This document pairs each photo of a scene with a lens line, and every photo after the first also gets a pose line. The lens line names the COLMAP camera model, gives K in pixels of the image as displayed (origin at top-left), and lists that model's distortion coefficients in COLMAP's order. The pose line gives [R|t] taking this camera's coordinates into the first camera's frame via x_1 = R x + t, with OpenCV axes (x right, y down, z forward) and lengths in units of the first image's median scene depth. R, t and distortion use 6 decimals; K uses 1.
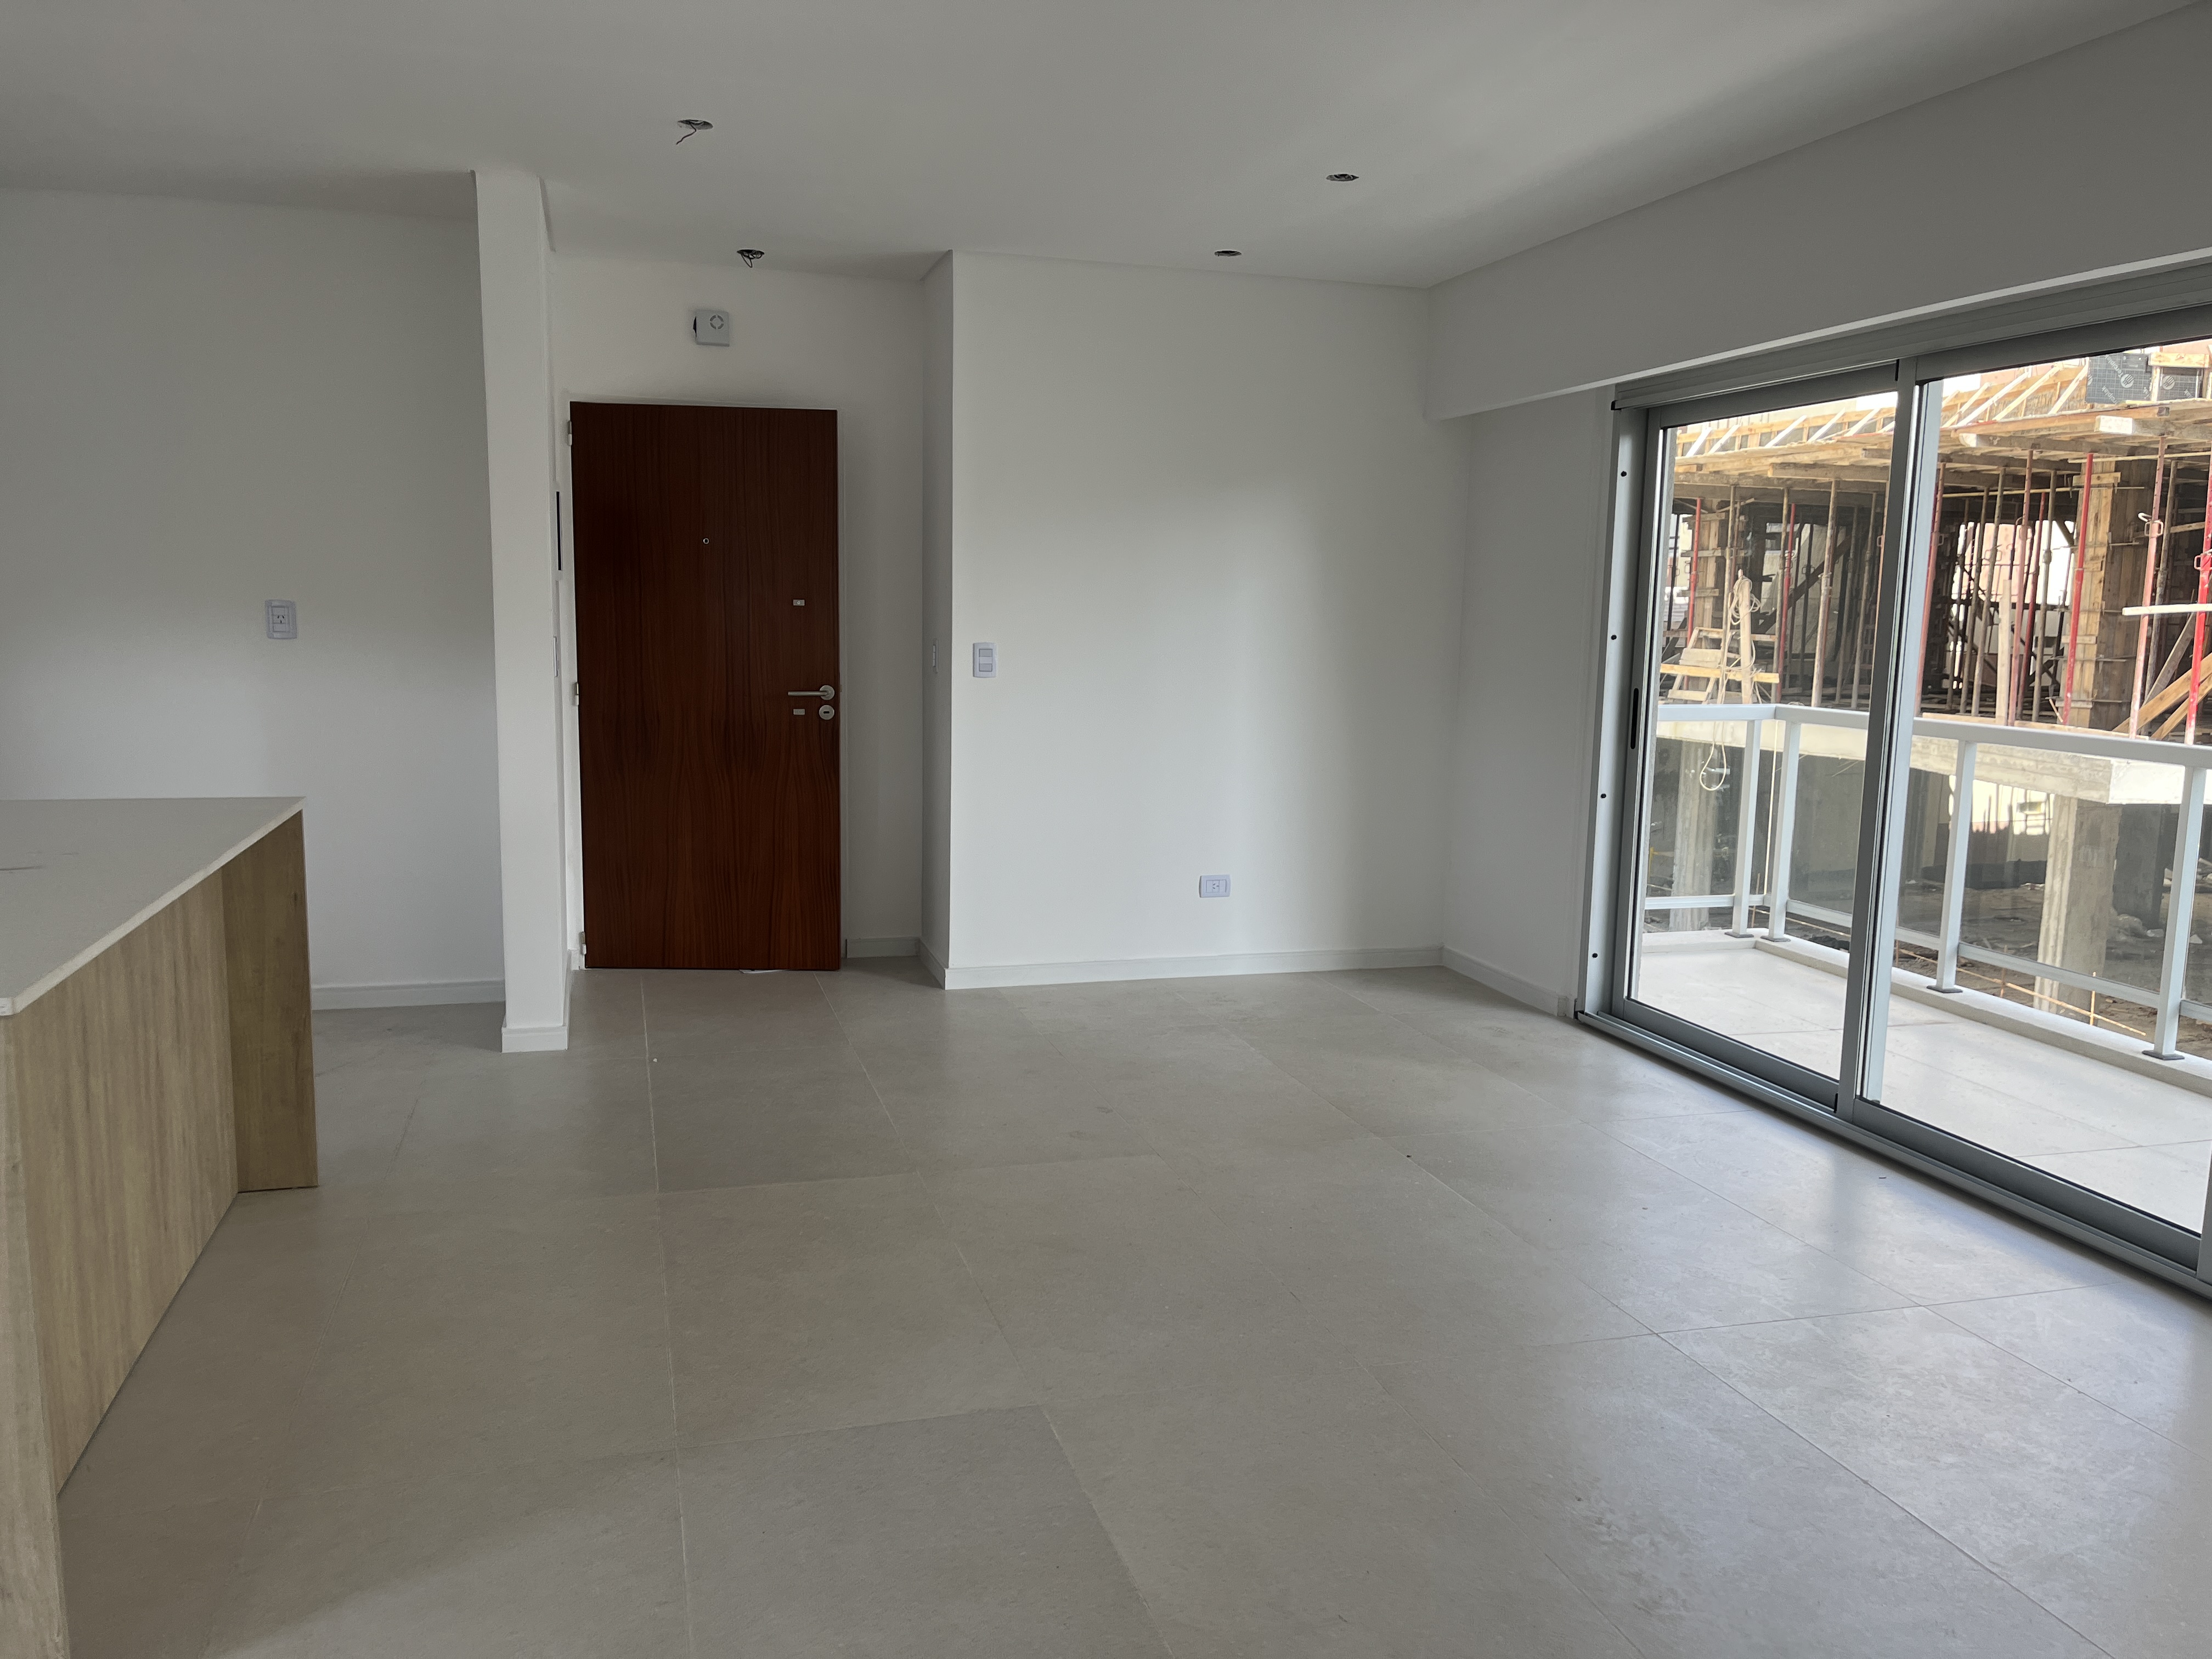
lens RADIAL K [[1685.9, 0, 1100.5], [0, 1685.9, 847.2], [0, 0, 1]] dist [0.076723, -0.109250]
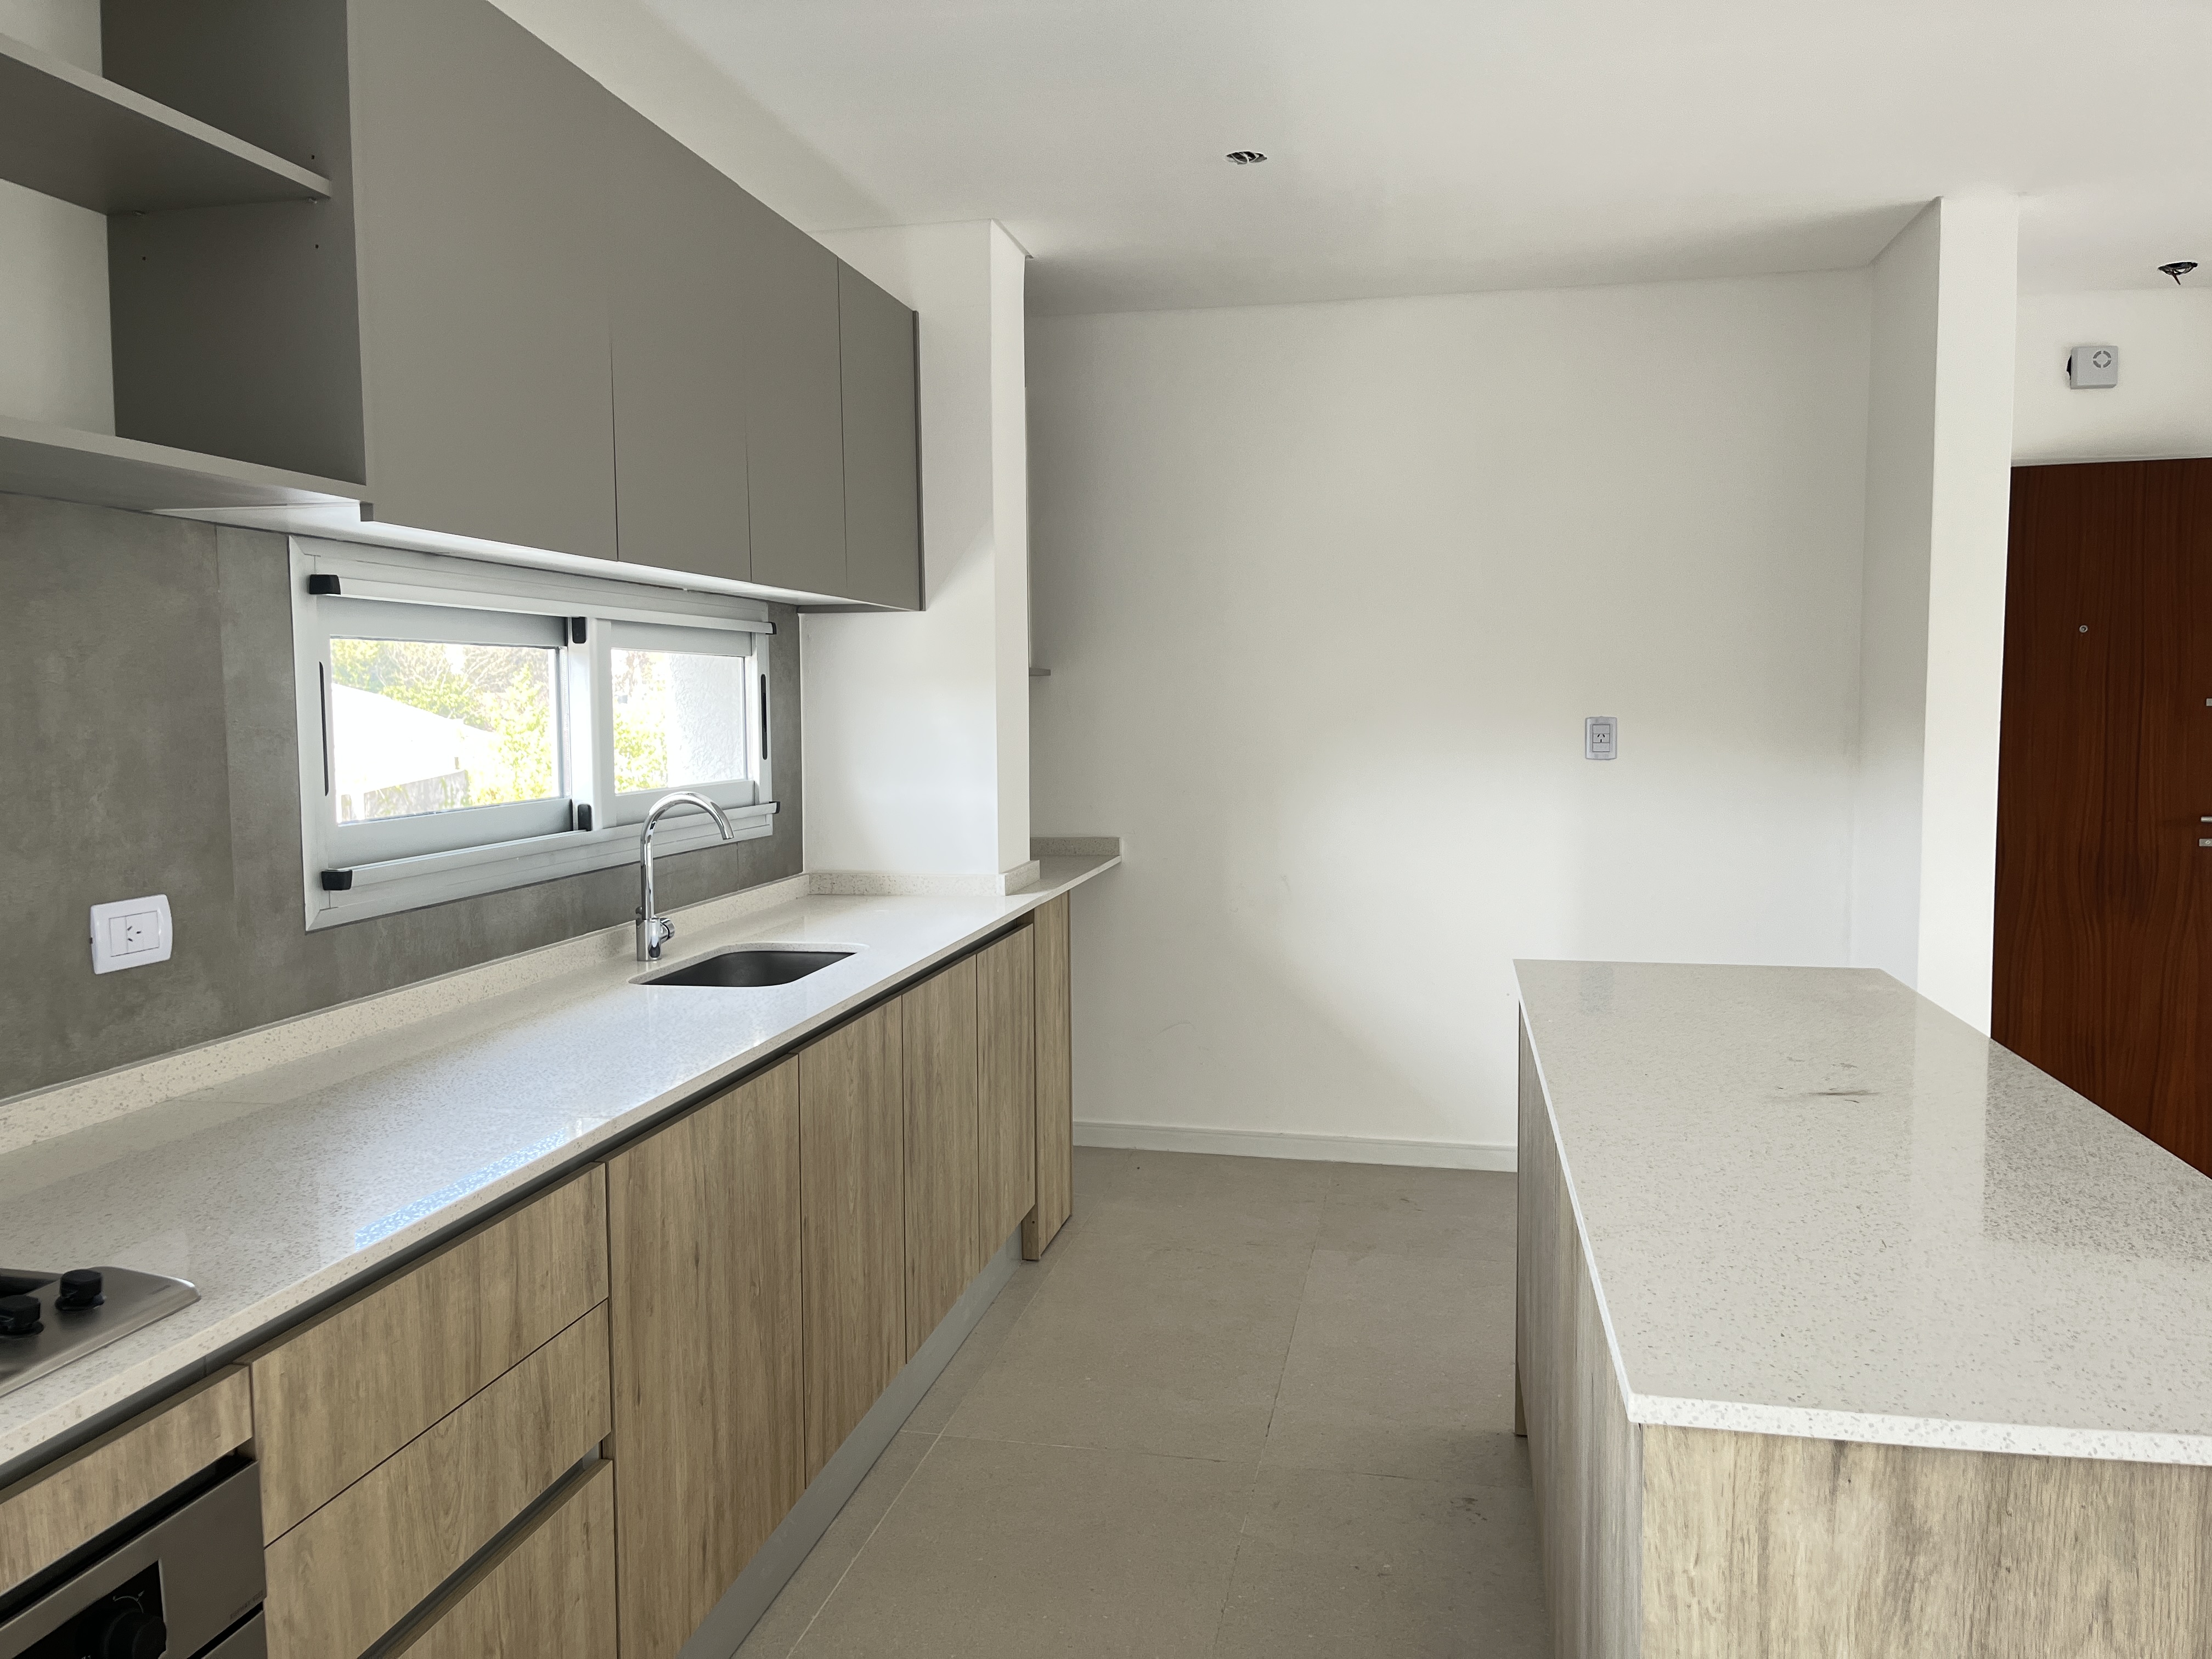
lens RADIAL K [[1671.3, 0, 1060.6], [0, 1671.3, 829.2], [0, 0, 1]] dist [0.058439, -0.084586]
pose [[0.880000, 0.011899, -0.474824, -0.394178], [-0.042375, 0.997667, -0.053532, -0.033225], [0.473079, 0.067229, 0.878451, 0.115050]]
